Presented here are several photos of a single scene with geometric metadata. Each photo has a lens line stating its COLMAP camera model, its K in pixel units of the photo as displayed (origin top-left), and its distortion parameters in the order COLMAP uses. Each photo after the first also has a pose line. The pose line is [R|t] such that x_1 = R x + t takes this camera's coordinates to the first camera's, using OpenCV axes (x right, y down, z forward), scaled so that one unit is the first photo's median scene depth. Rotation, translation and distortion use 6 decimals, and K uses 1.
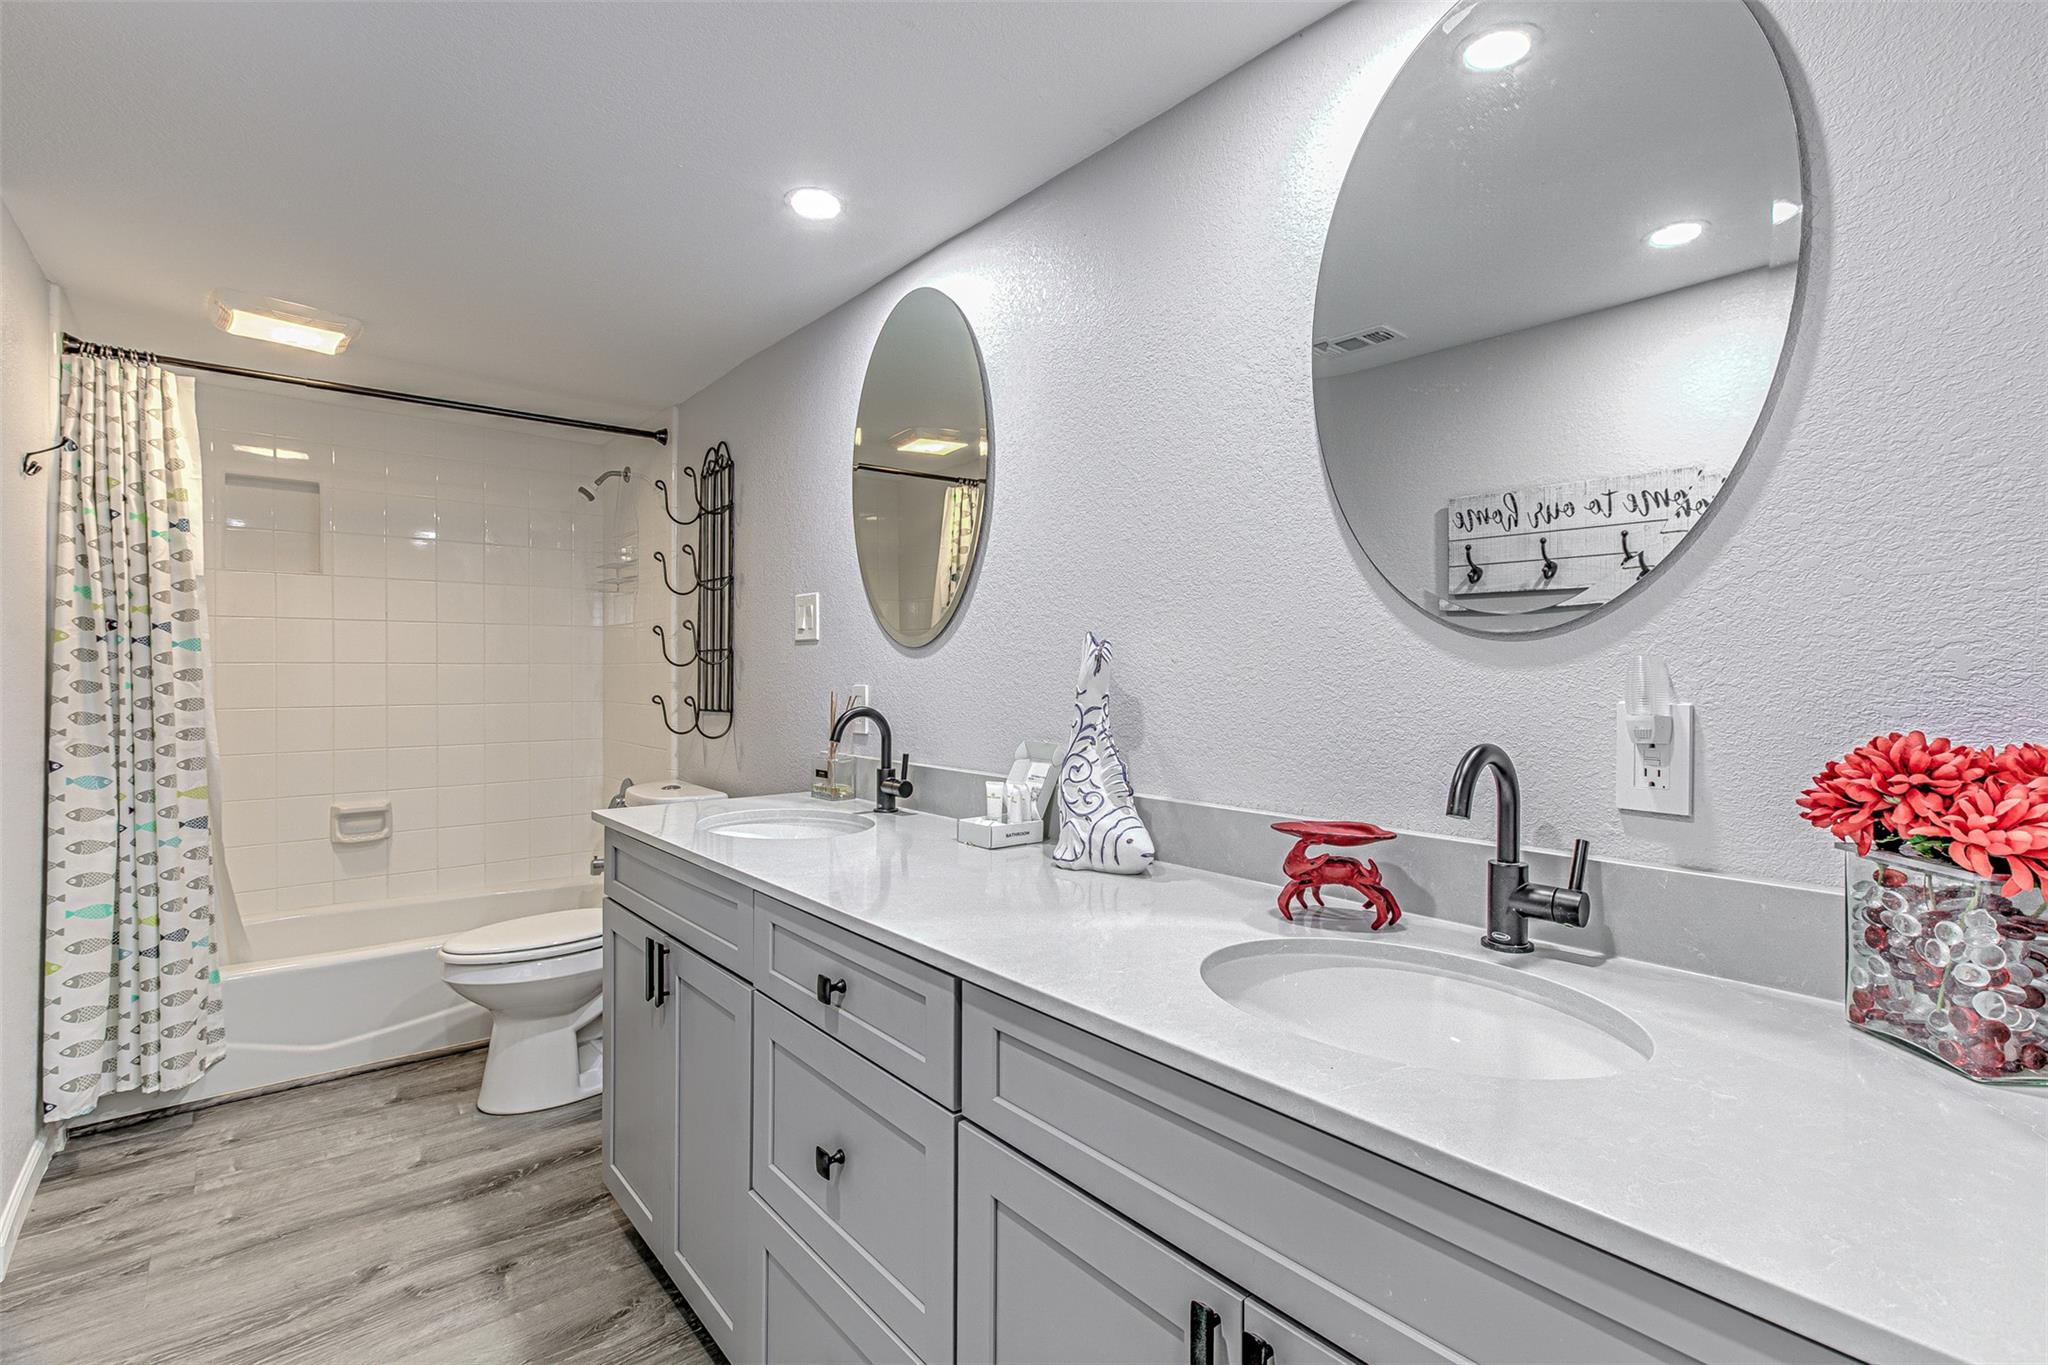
lens RADIAL K [[928.1, 0, 1028.3], [0, 928.1, 675.2], [0, 0, 1]] dist [0.009656, -0.000762]
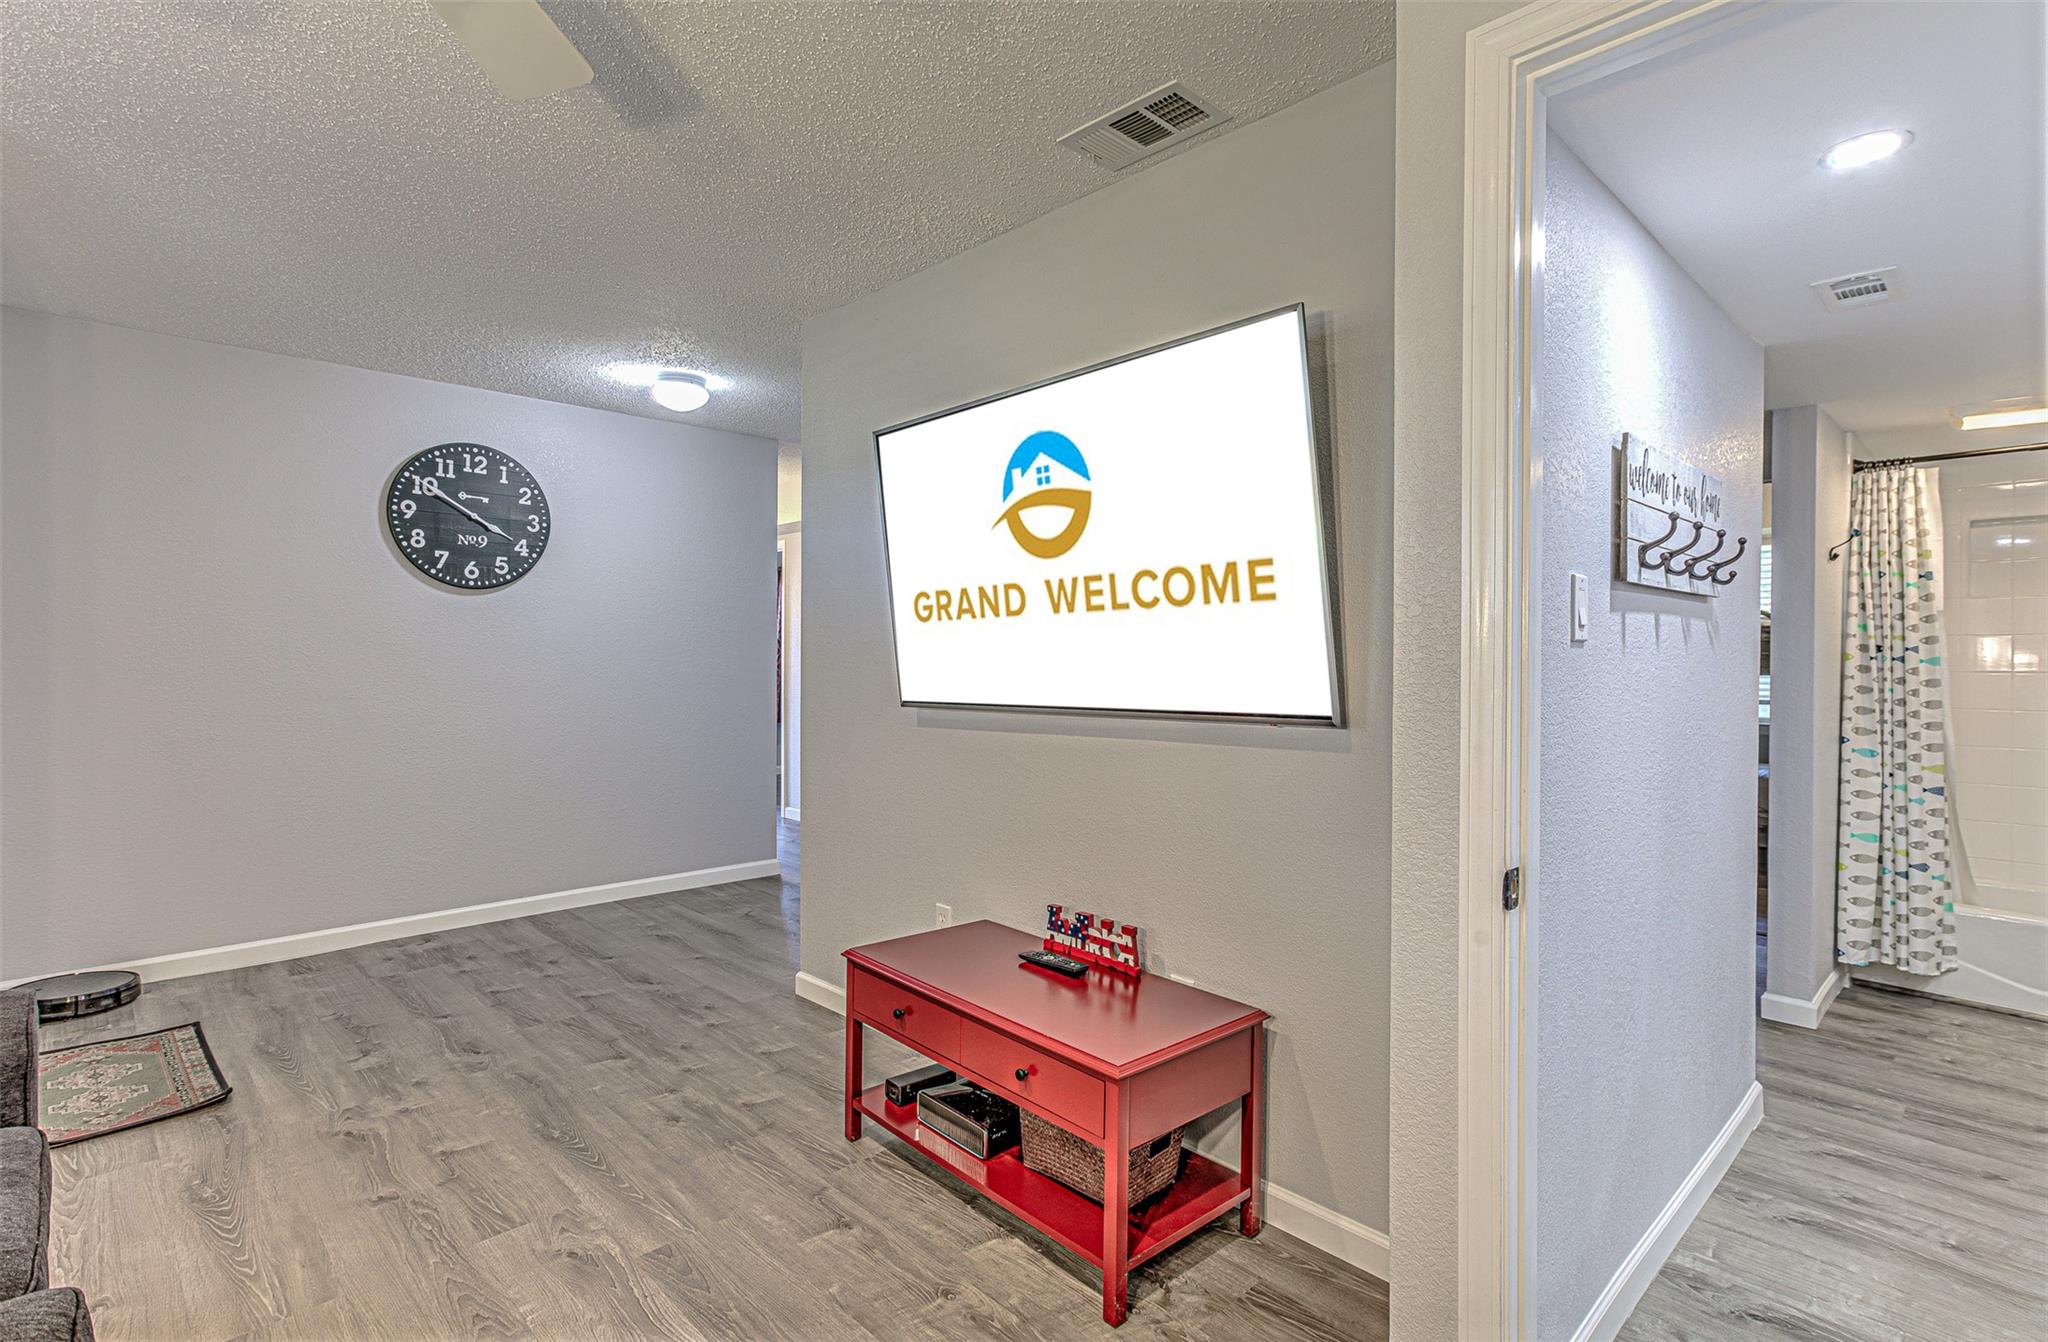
lens RADIAL K [[993.8, 0, 1028.3], [0, 993.8, 656.7], [0, 0, 1]] dist [0.002593, -0.000540]
pose [[0.069493, -0.002237, -0.997580, 0.510283], [-0.011959, 0.999924, -0.003075, -0.020176], [0.997511, 0.012144, 0.069461, -0.464891]]
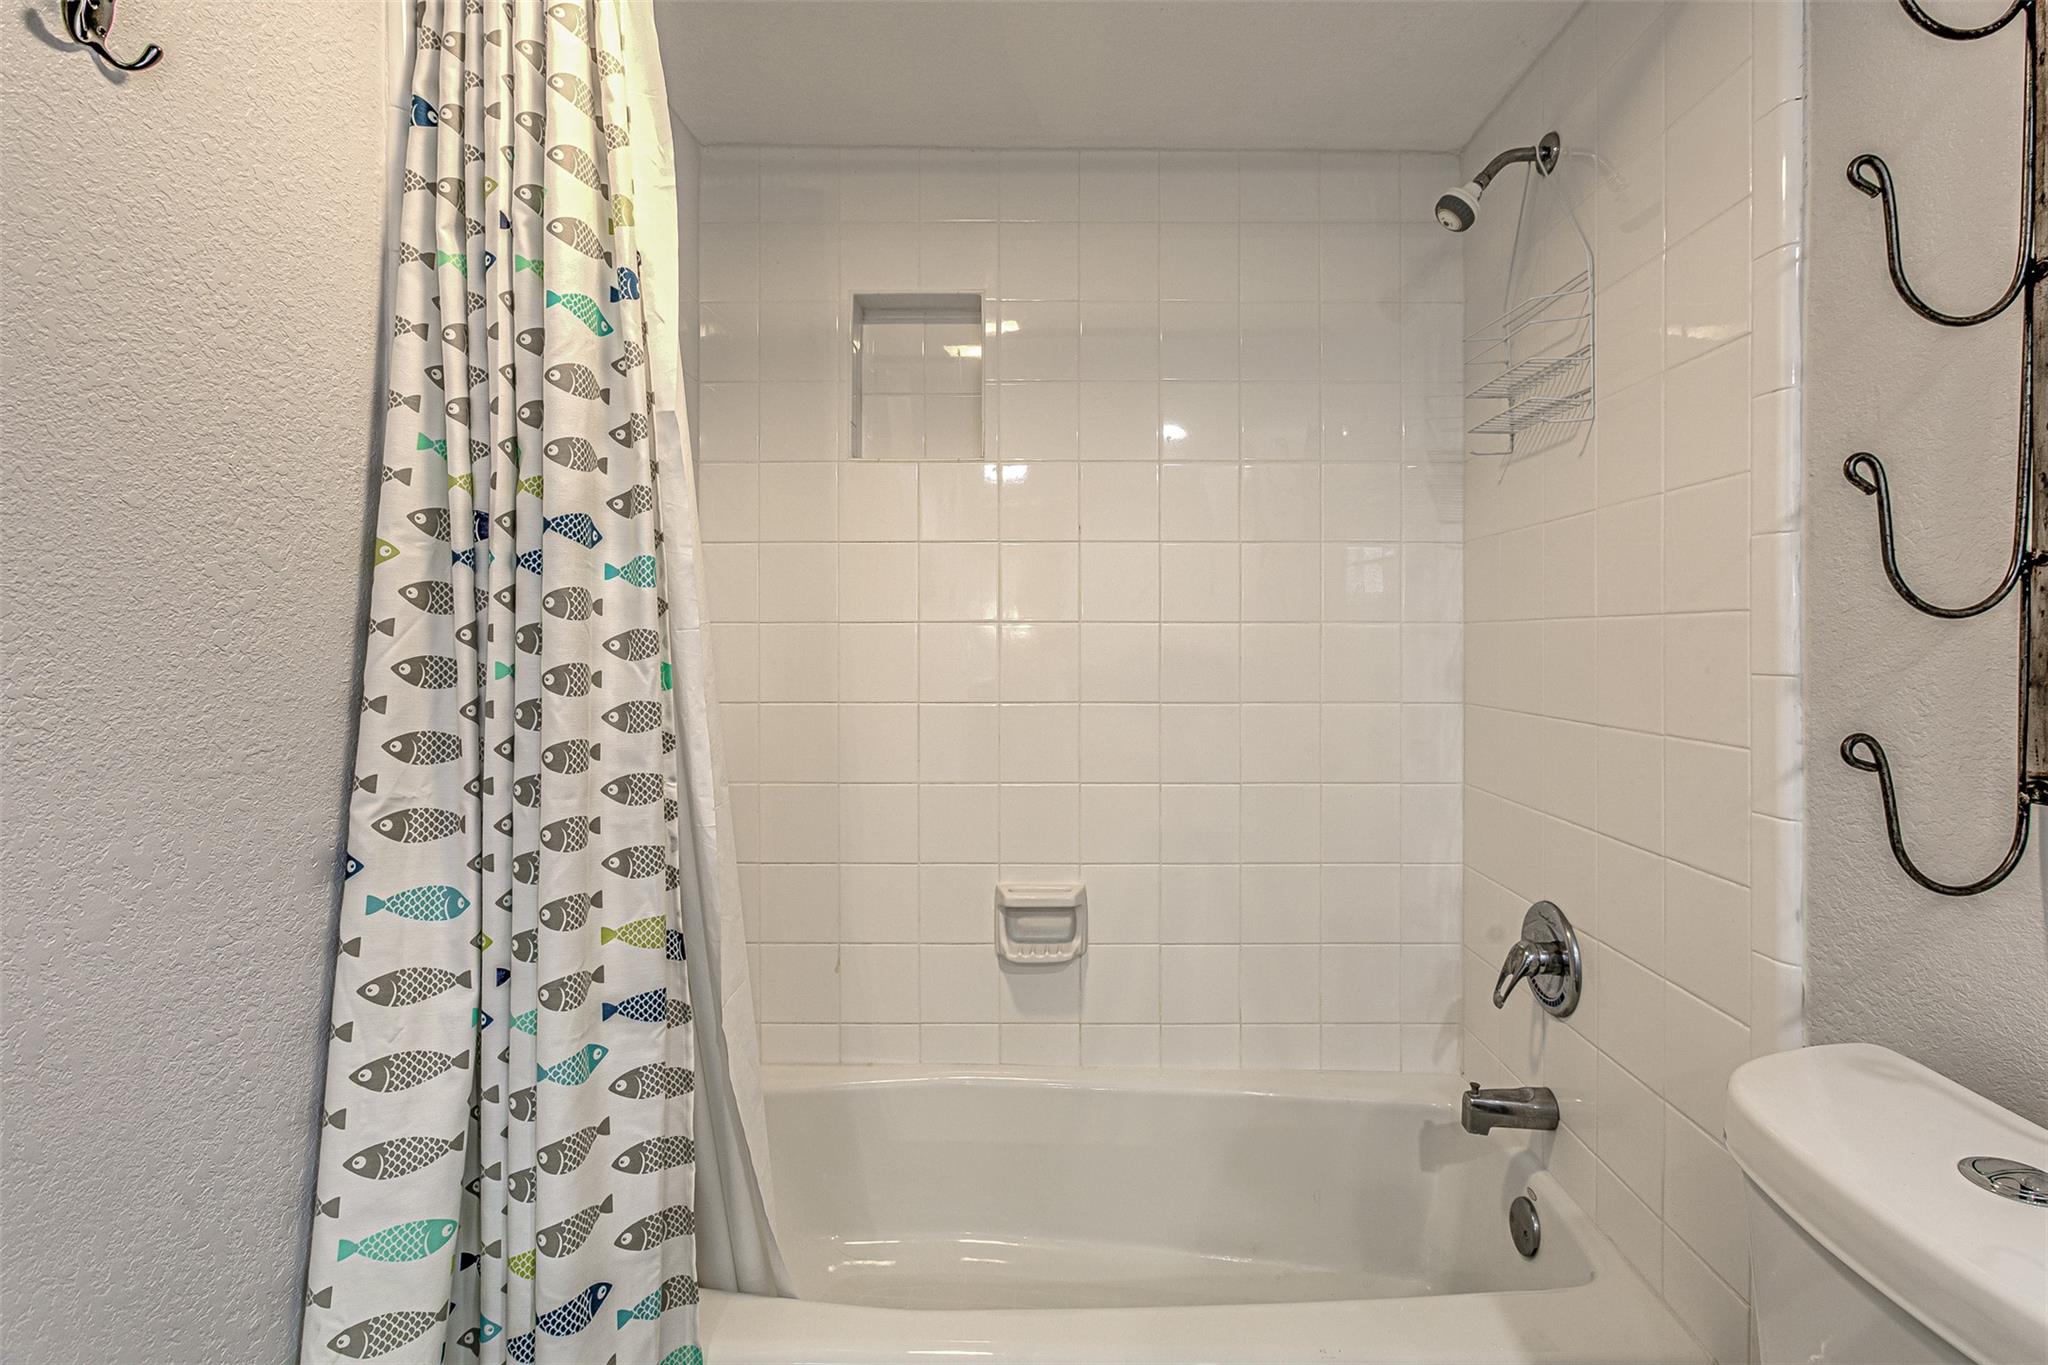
lens RADIAL K [[951.4, 0, 1060.2], [0, 951.4, 651.5], [0, 0, 1]] dist [-0.001871, 0.000000]
pose [[0.767622, 0.001689, -0.640900, -0.508500], [-0.000160, 0.999997, 0.002444, 0.001874], [0.640902, -0.001773, 0.767620, 0.840556]]
